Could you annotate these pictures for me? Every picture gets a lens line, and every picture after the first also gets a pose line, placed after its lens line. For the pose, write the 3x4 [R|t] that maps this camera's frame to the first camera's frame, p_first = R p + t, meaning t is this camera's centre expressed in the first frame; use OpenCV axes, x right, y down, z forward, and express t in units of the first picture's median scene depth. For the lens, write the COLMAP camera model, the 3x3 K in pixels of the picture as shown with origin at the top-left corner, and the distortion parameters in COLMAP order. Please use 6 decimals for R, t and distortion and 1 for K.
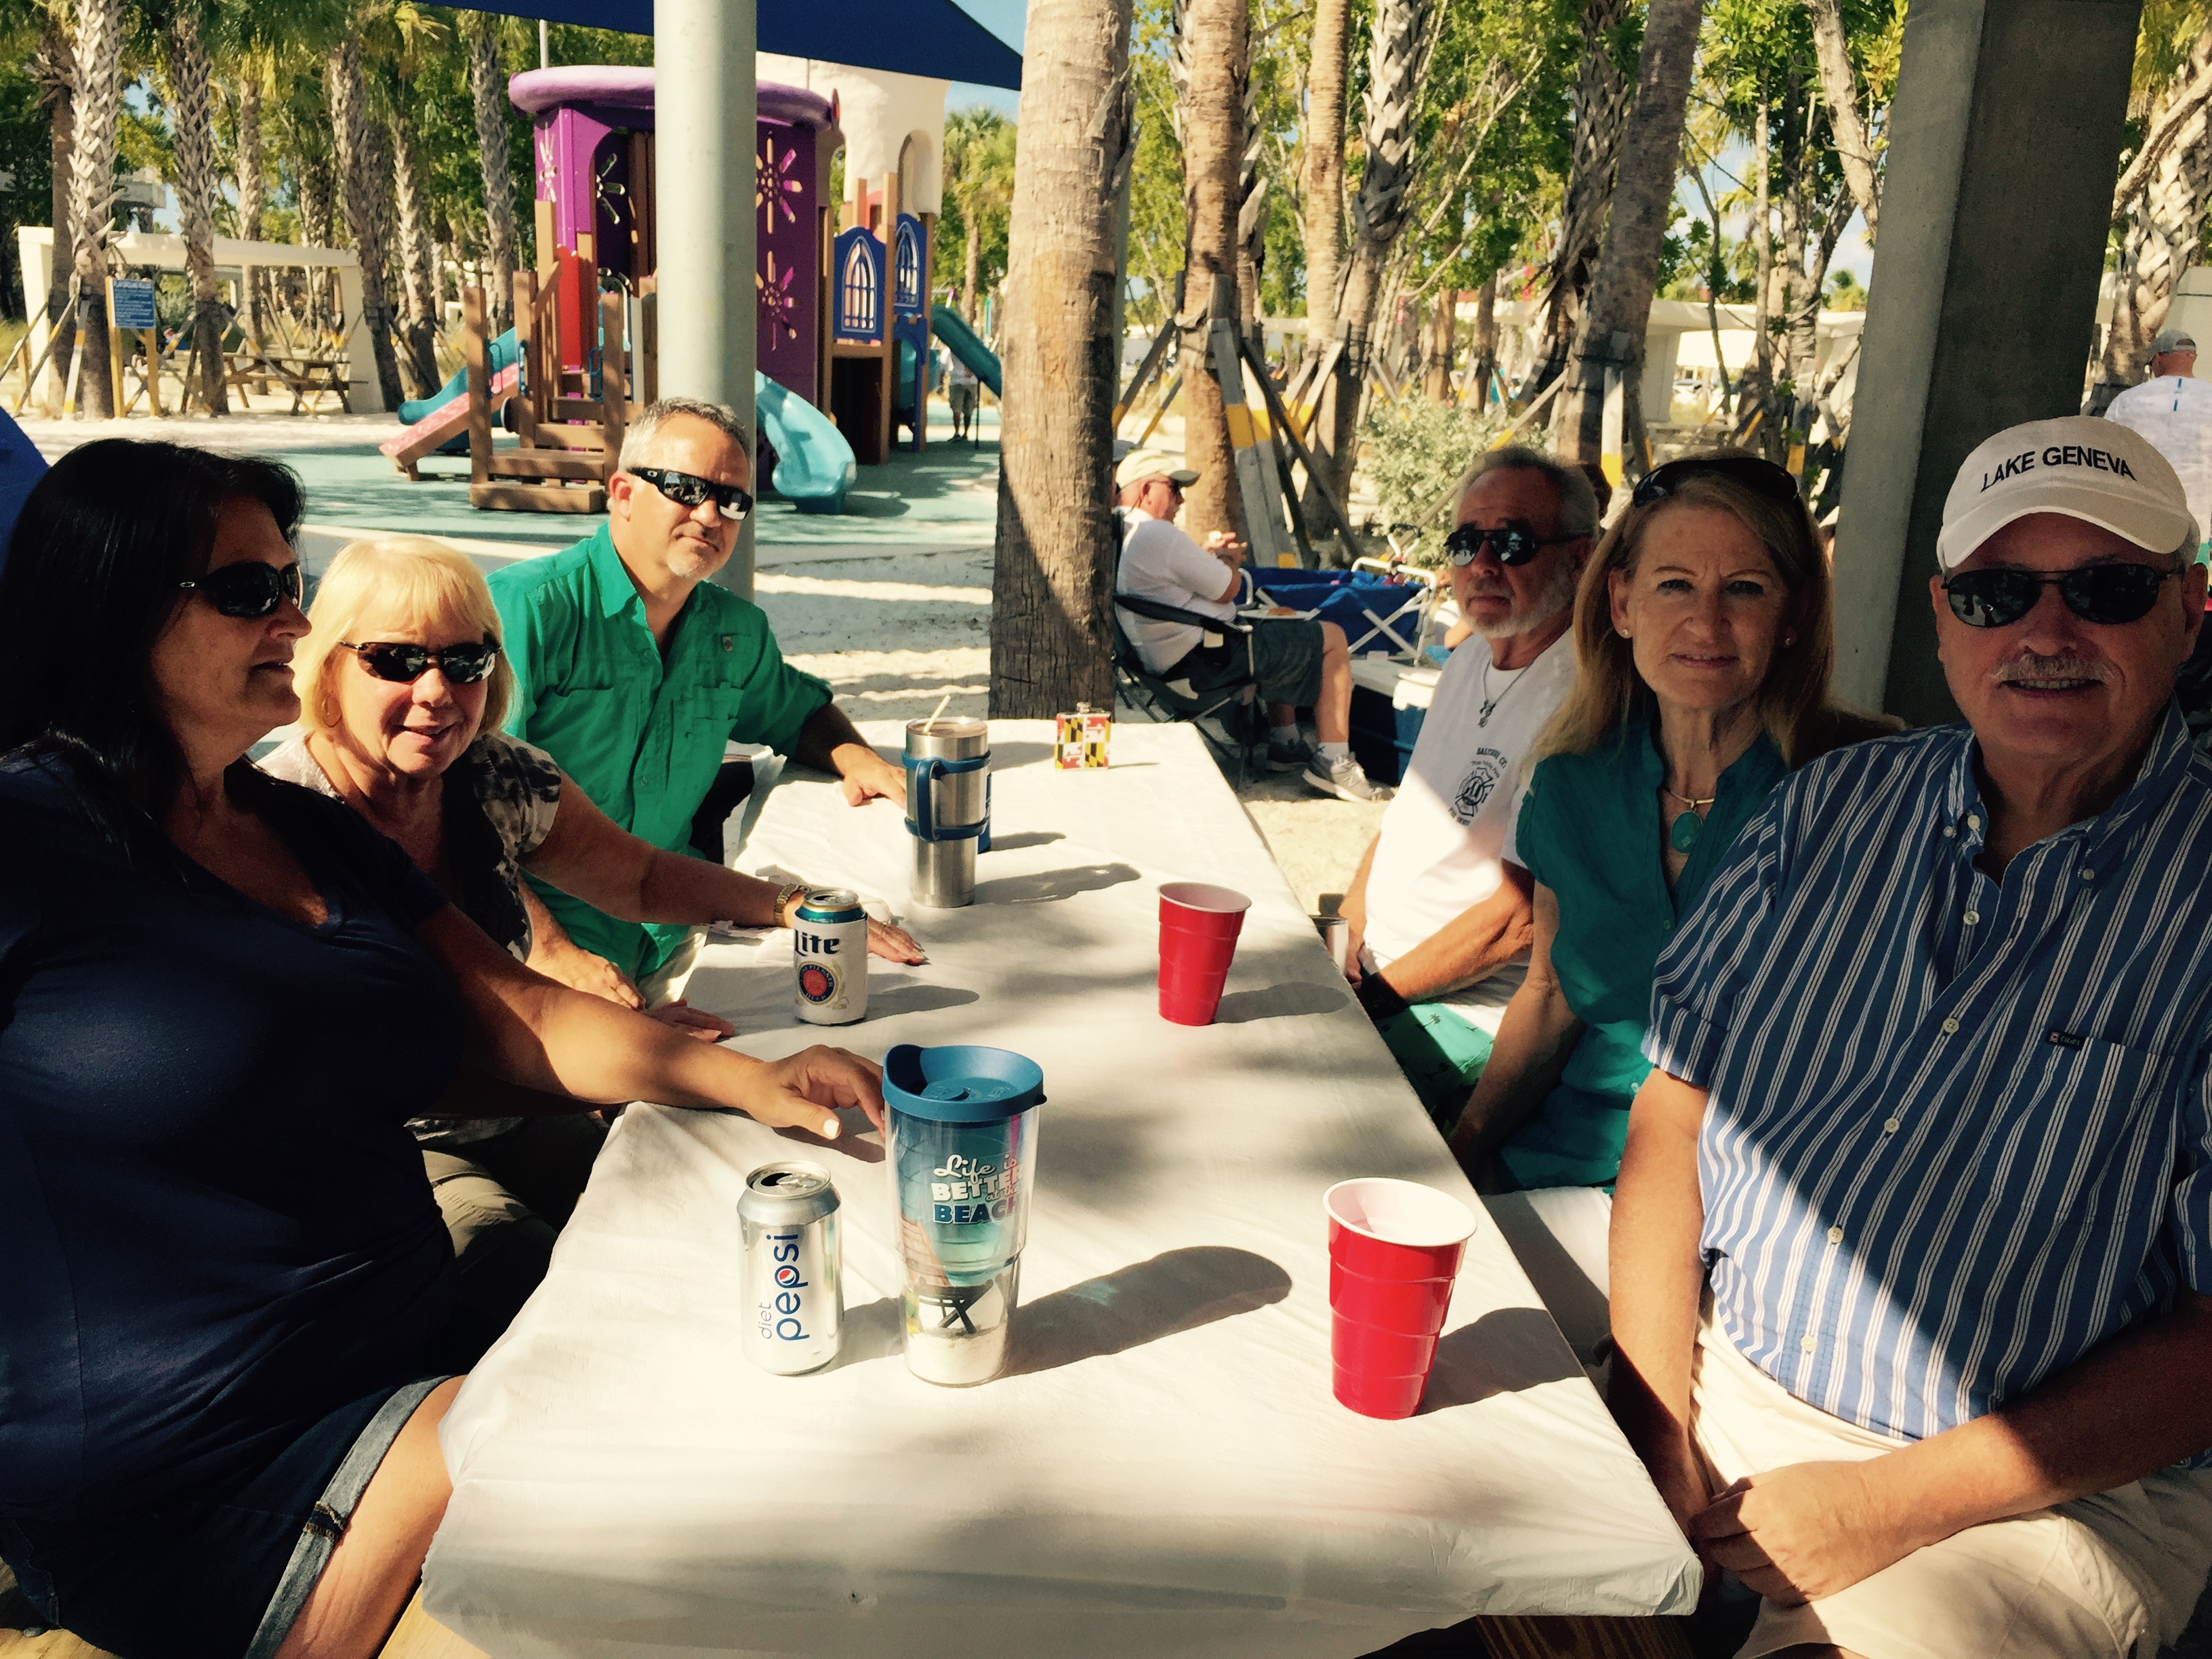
lens RADIAL K [[1900.3, 0, 1098.6], [0, 1900.3, 814.1], [0, 0, 1]] dist [0.058732, -0.055136]
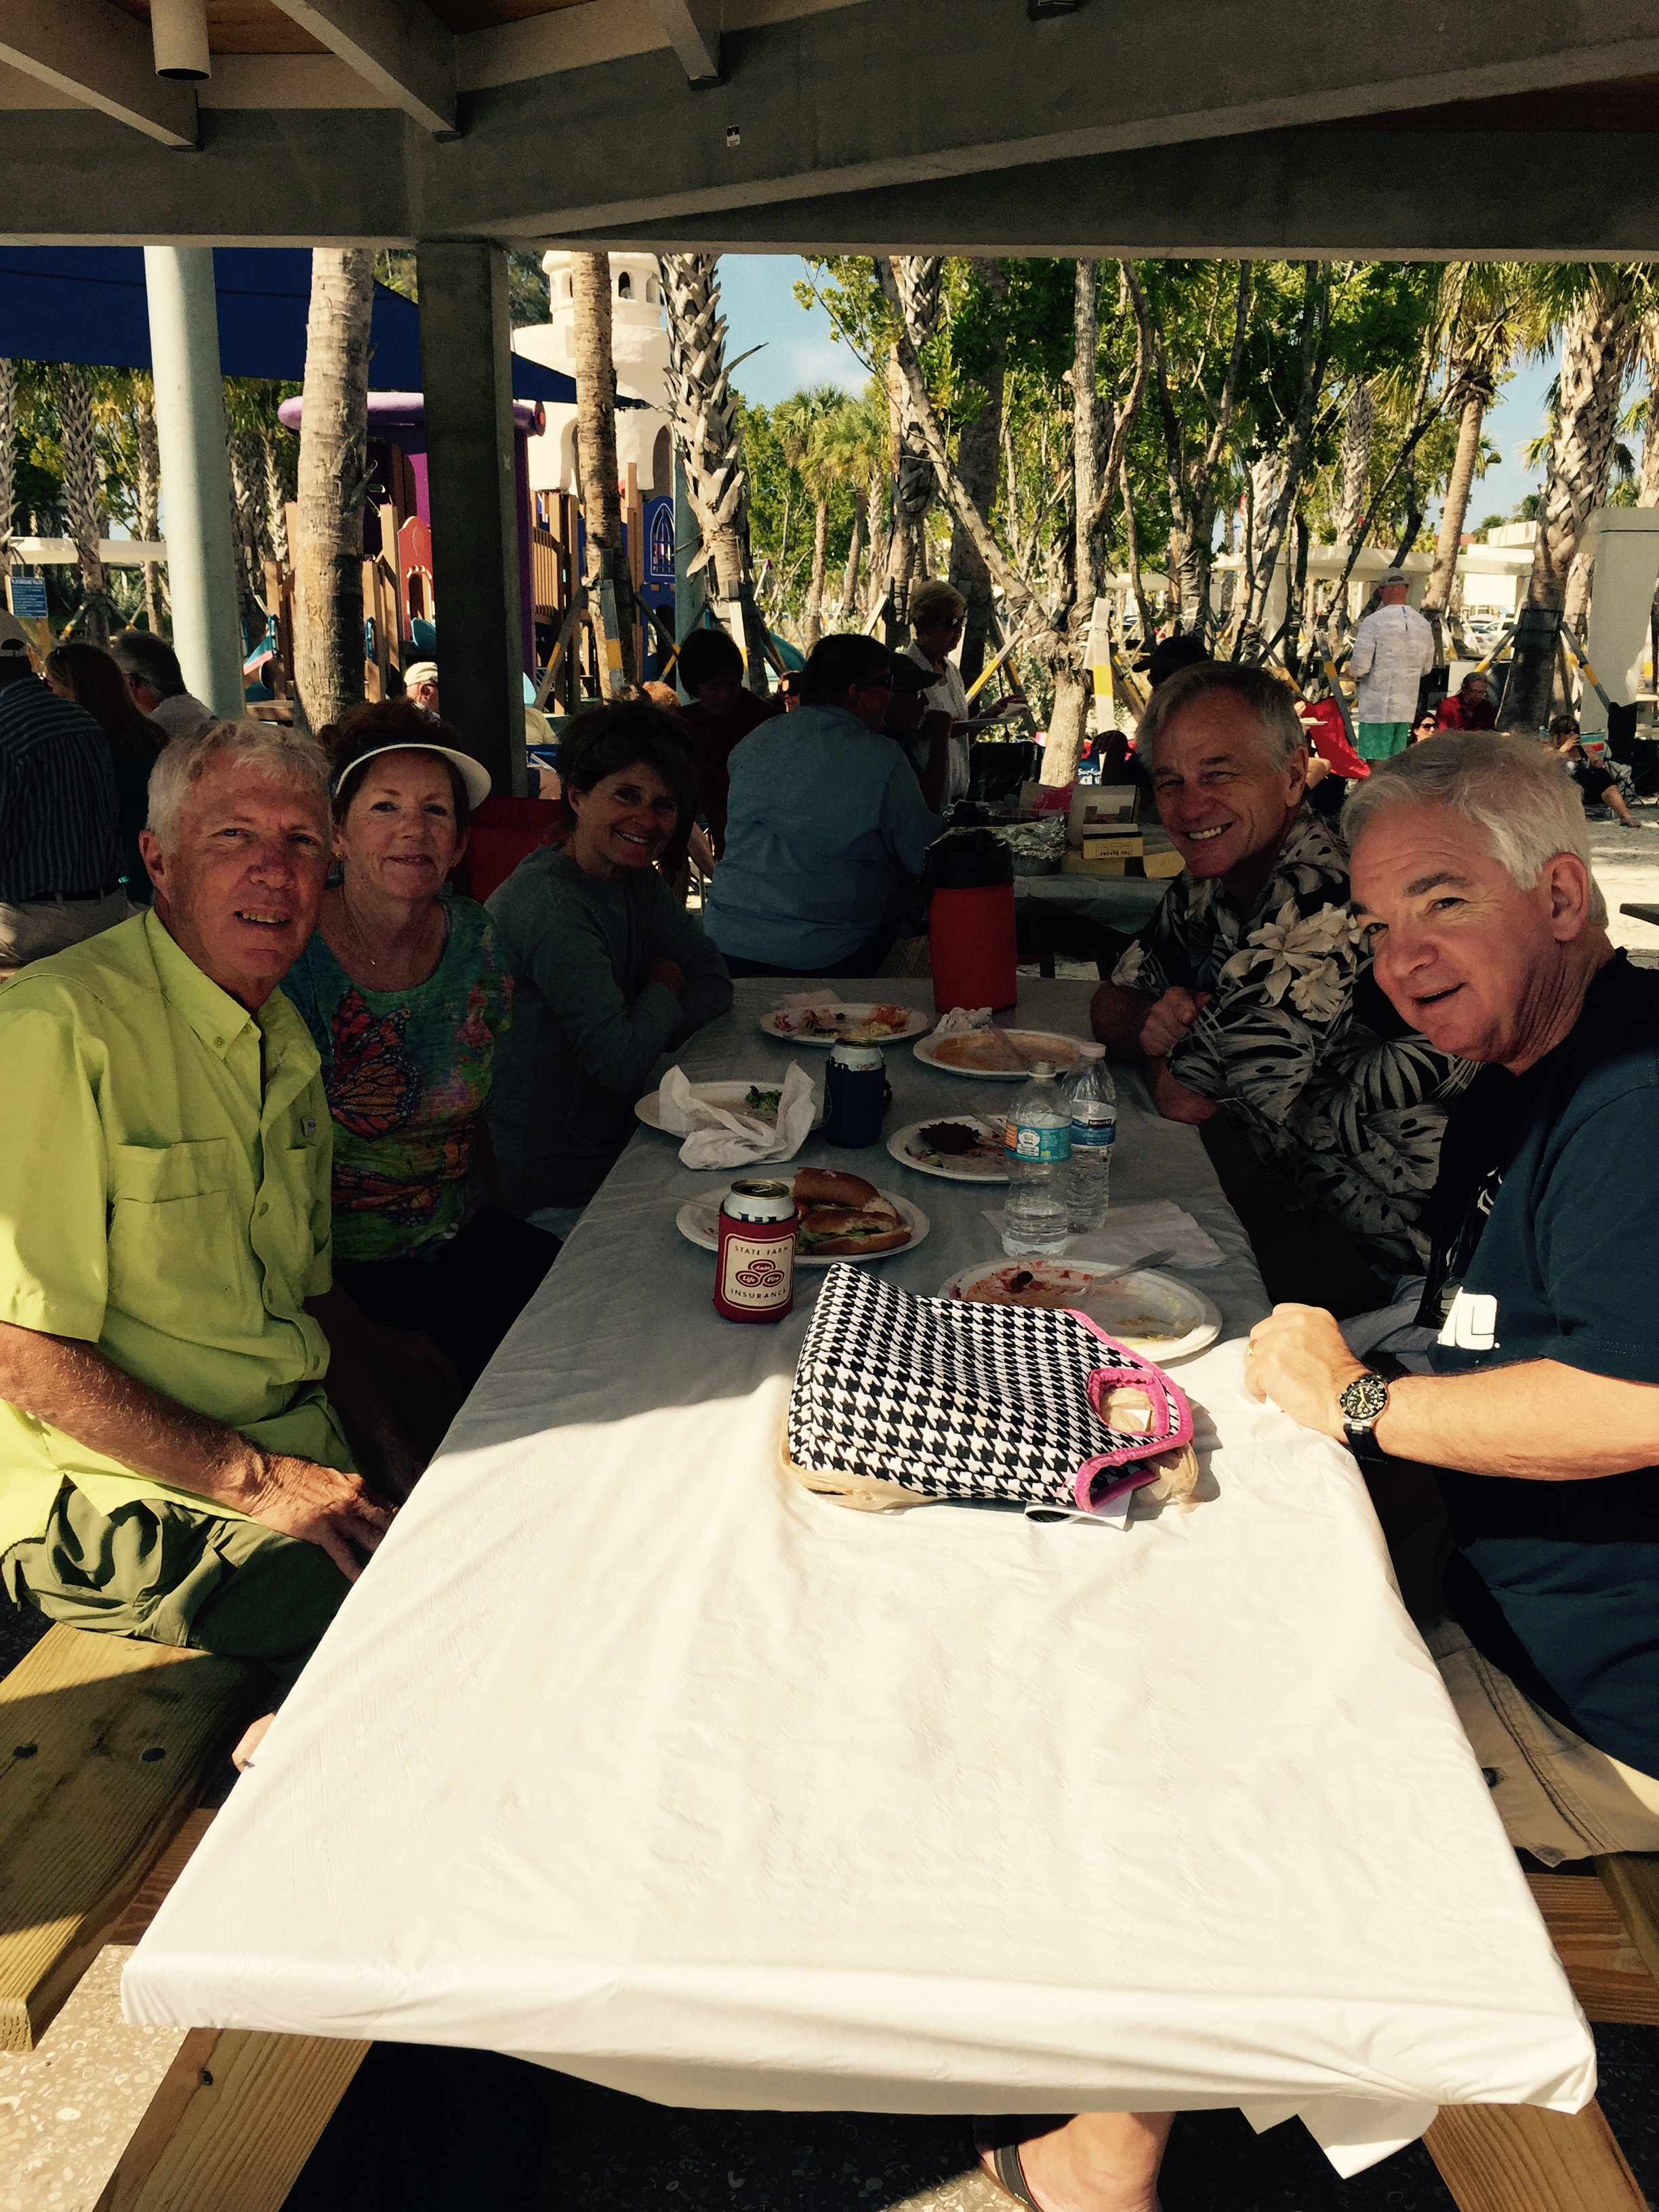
lens RADIAL K [[1900.3, 0, 834.4], [0, 1900.3, 1102.8], [0, 0, 1]] dist [0.058732, -0.055136]
pose [[0.993260, -0.002548, -0.115877, 0.236223], [0.003826, 0.999934, 0.010803, 0.069477], [0.115842, -0.011173, 0.993205, -0.240553]]
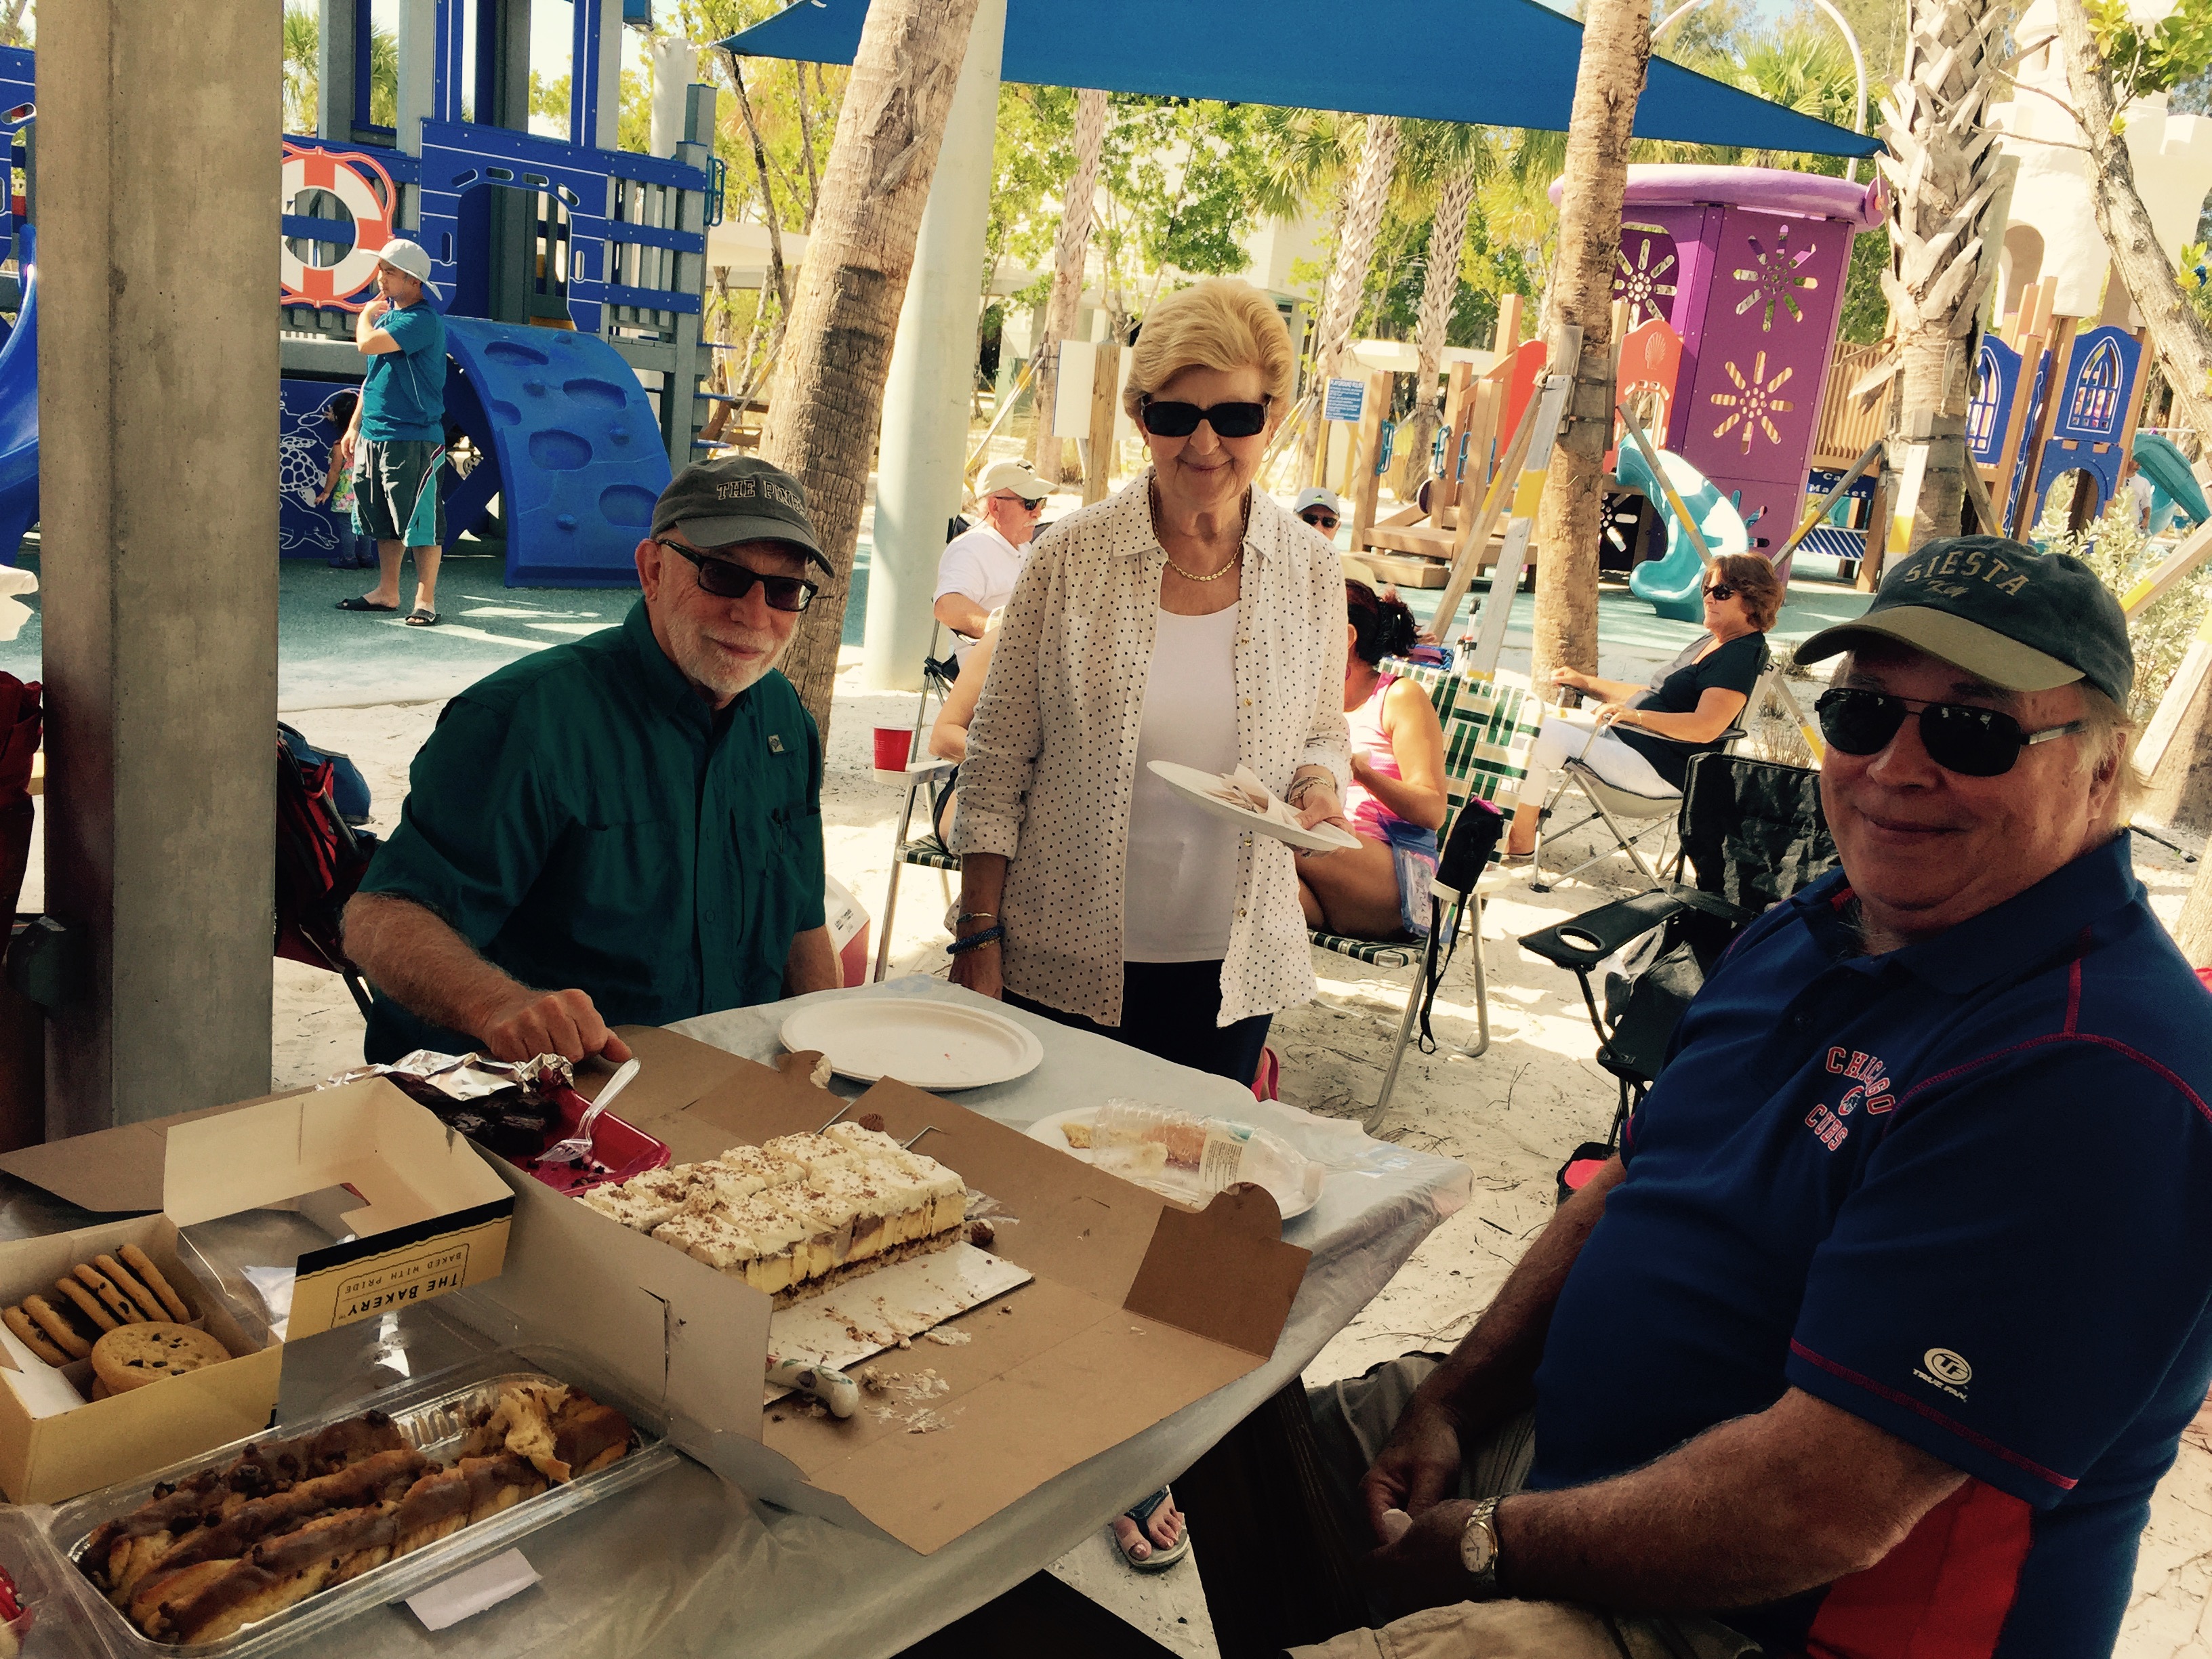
lens RADIAL K [[1900.3, 0, 1097.0], [0, 1900.3, 836.9], [0, 0, 1]] dist [0.058732, -0.055136]
pose [[0.732140, 0.190861, -0.653868, 0.308416], [-0.228044, 0.973227, 0.028738, -0.017489], [0.641847, 0.128070, 0.756063, 0.132214]]
